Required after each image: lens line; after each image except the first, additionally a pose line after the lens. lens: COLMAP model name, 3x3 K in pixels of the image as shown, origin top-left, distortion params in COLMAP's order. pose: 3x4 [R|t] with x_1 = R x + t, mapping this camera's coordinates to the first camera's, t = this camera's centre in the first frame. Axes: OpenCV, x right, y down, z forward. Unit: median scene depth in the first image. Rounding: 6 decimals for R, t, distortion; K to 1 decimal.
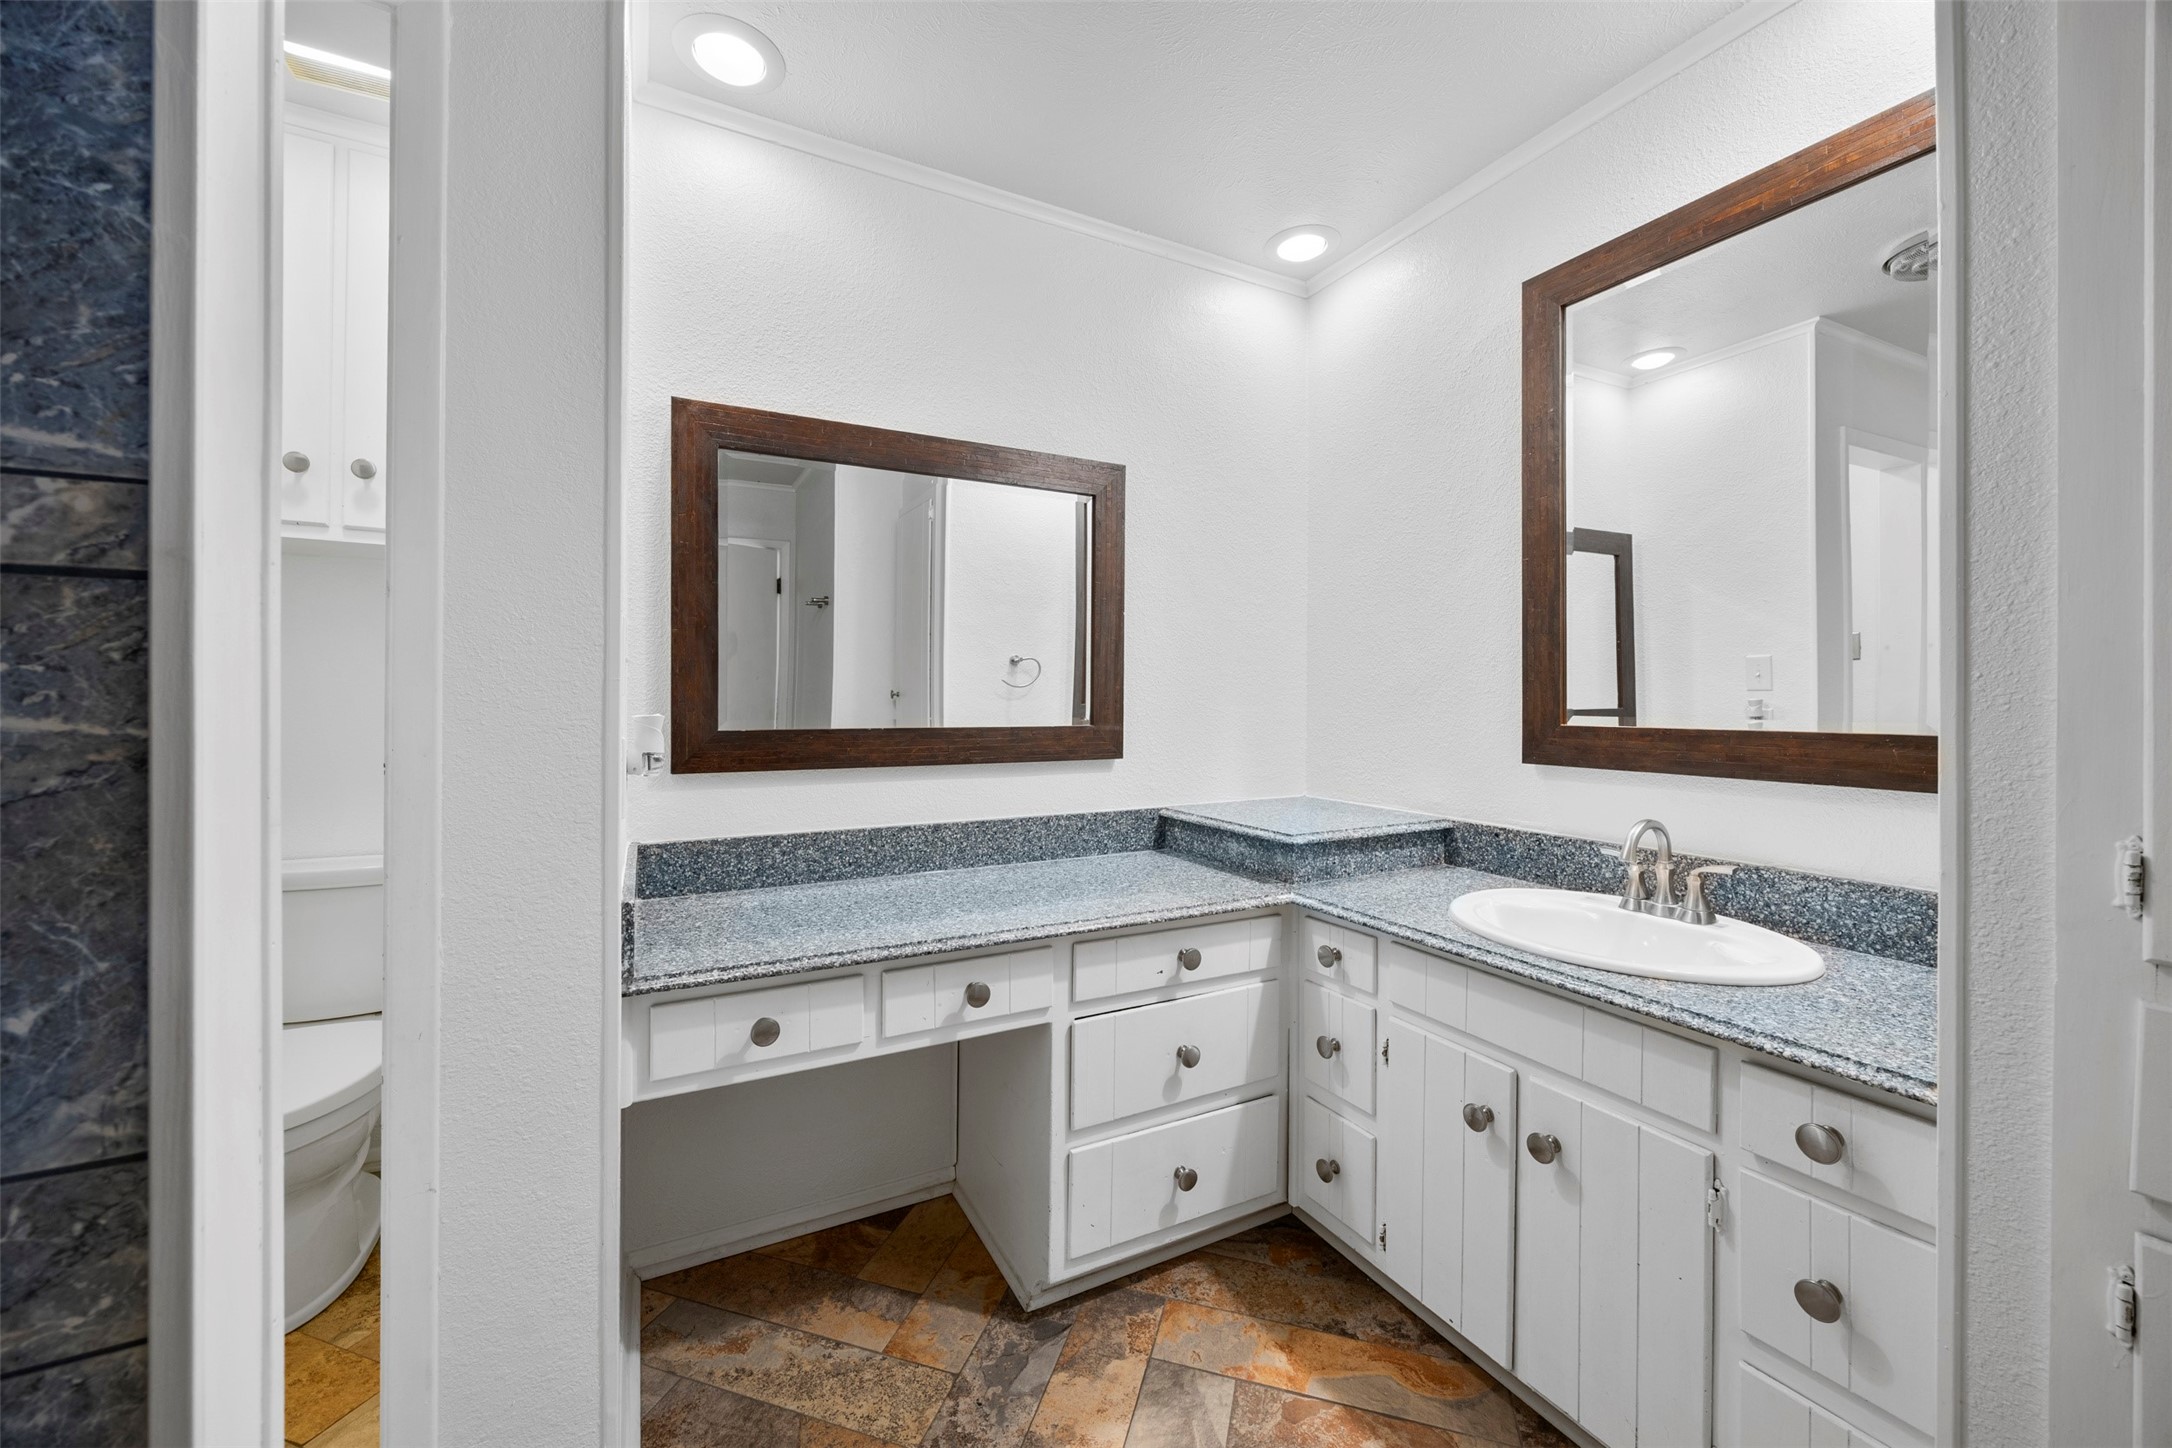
lens RADIAL K [[832.3, 0, 1082.6], [0, 832.3, 702.0], [0, 0, 1]] dist [-0.002082, -0.000165]
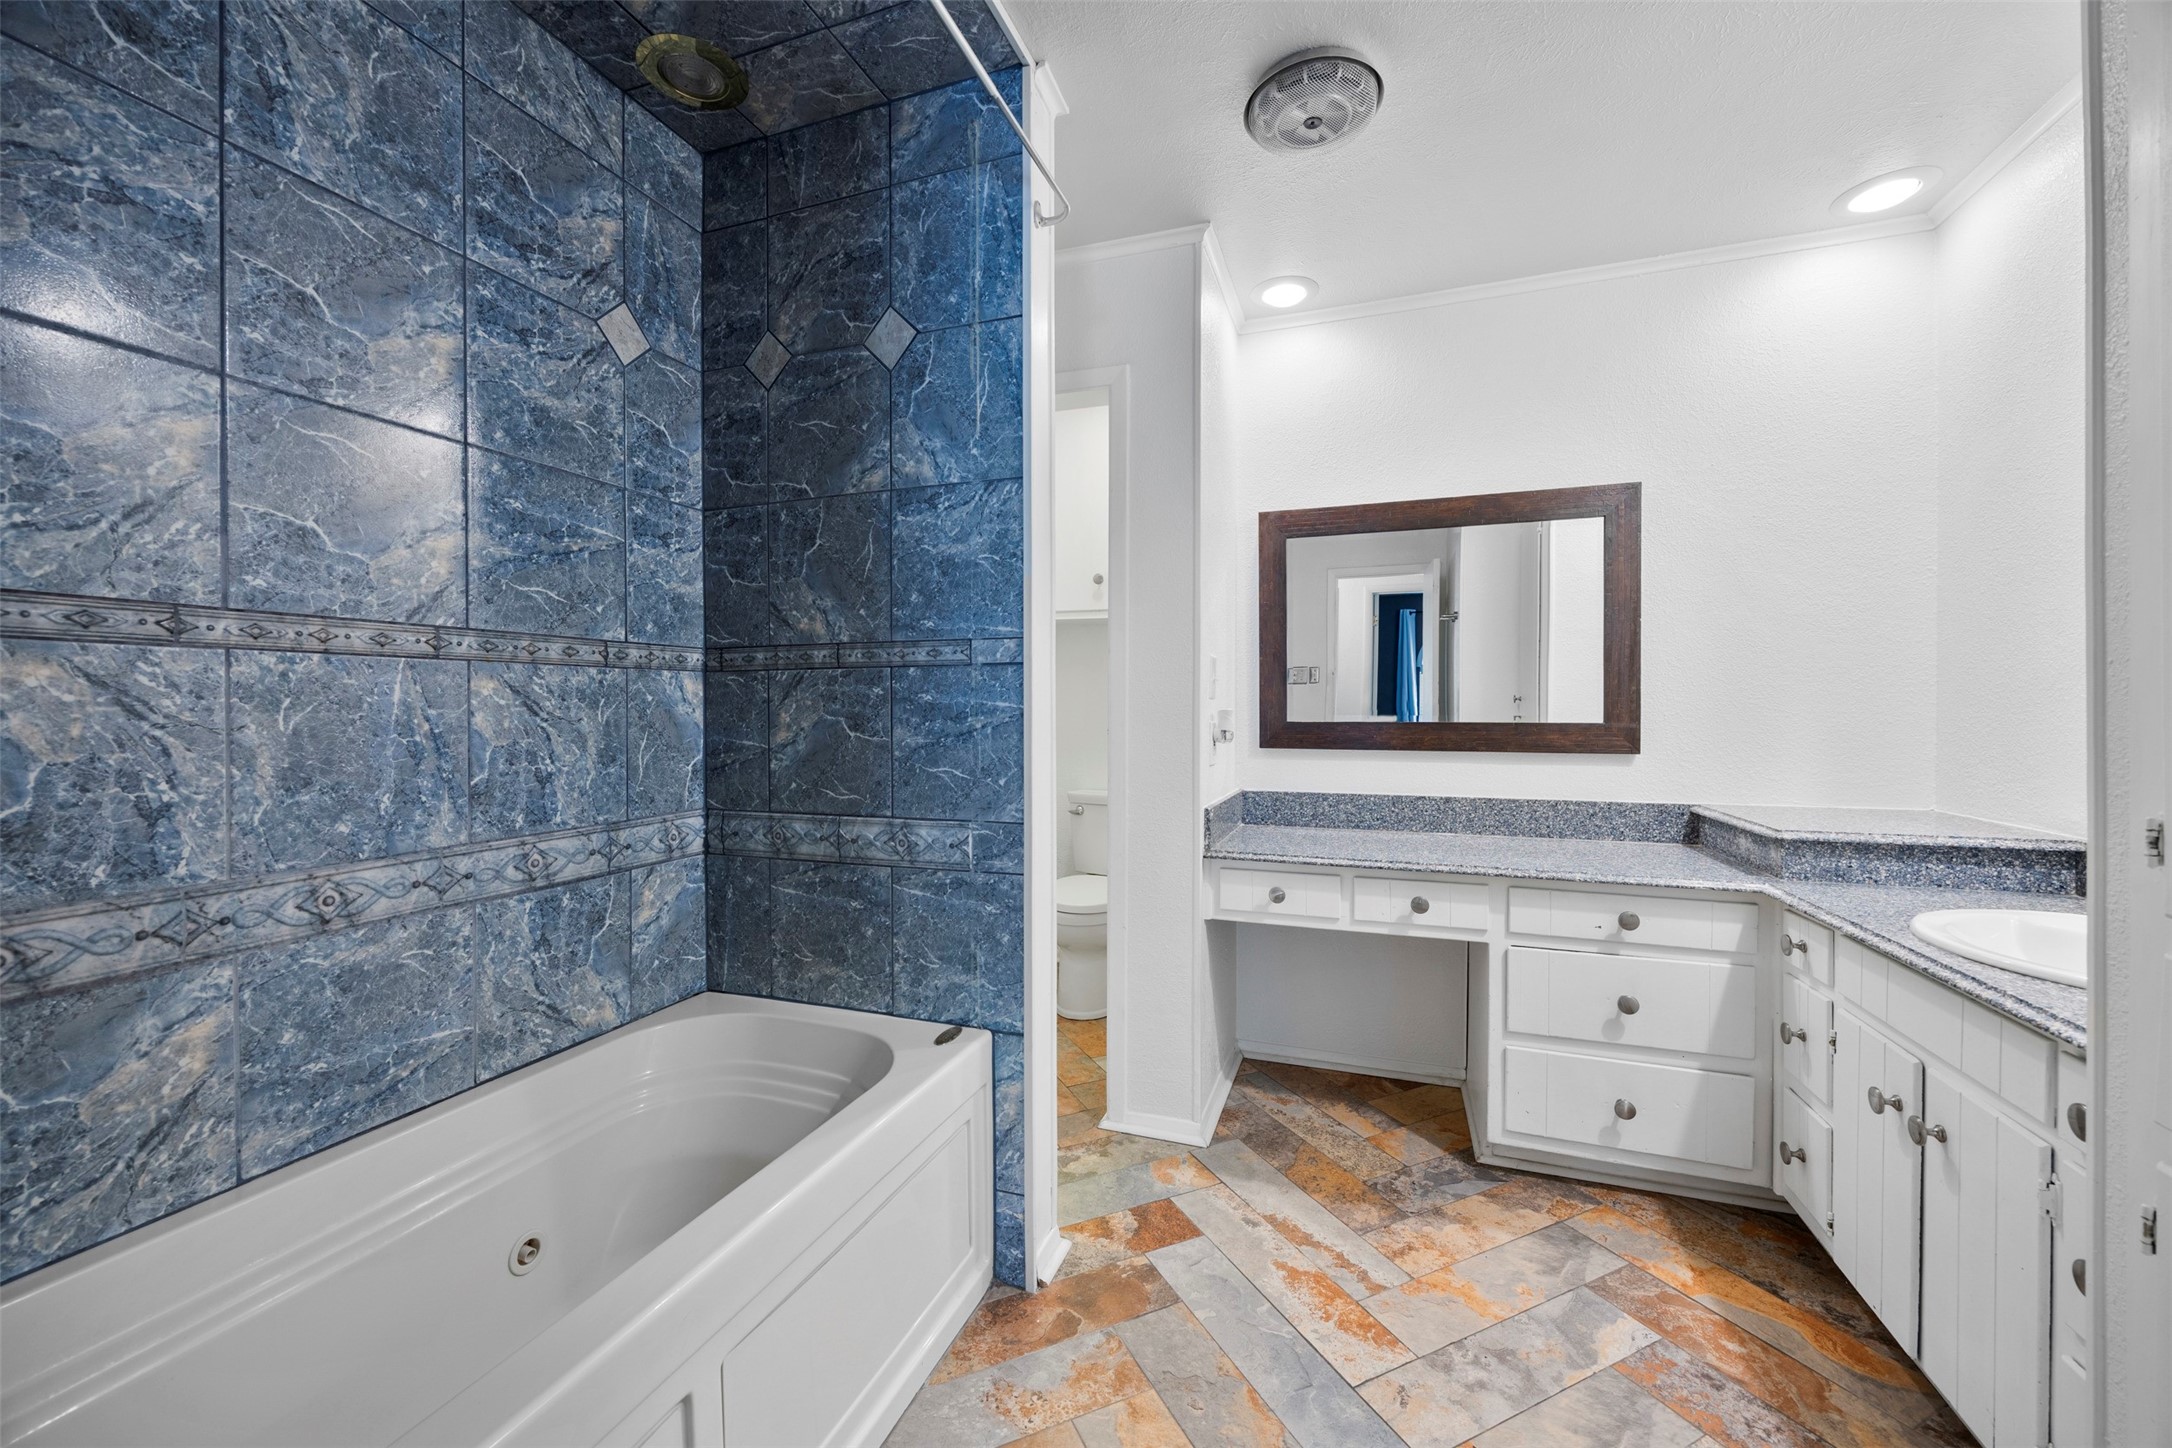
lens RADIAL K [[832.3, 0, 1086.1], [0, 832.3, 718.2], [0, 0, 1]] dist [-0.002082, -0.000165]
pose [[0.678967, 0.006130, -0.734144, 0.459677], [0.000809, 0.999958, 0.009099, 0.014369], [0.734169, -0.006772, 0.678933, -0.337209]]
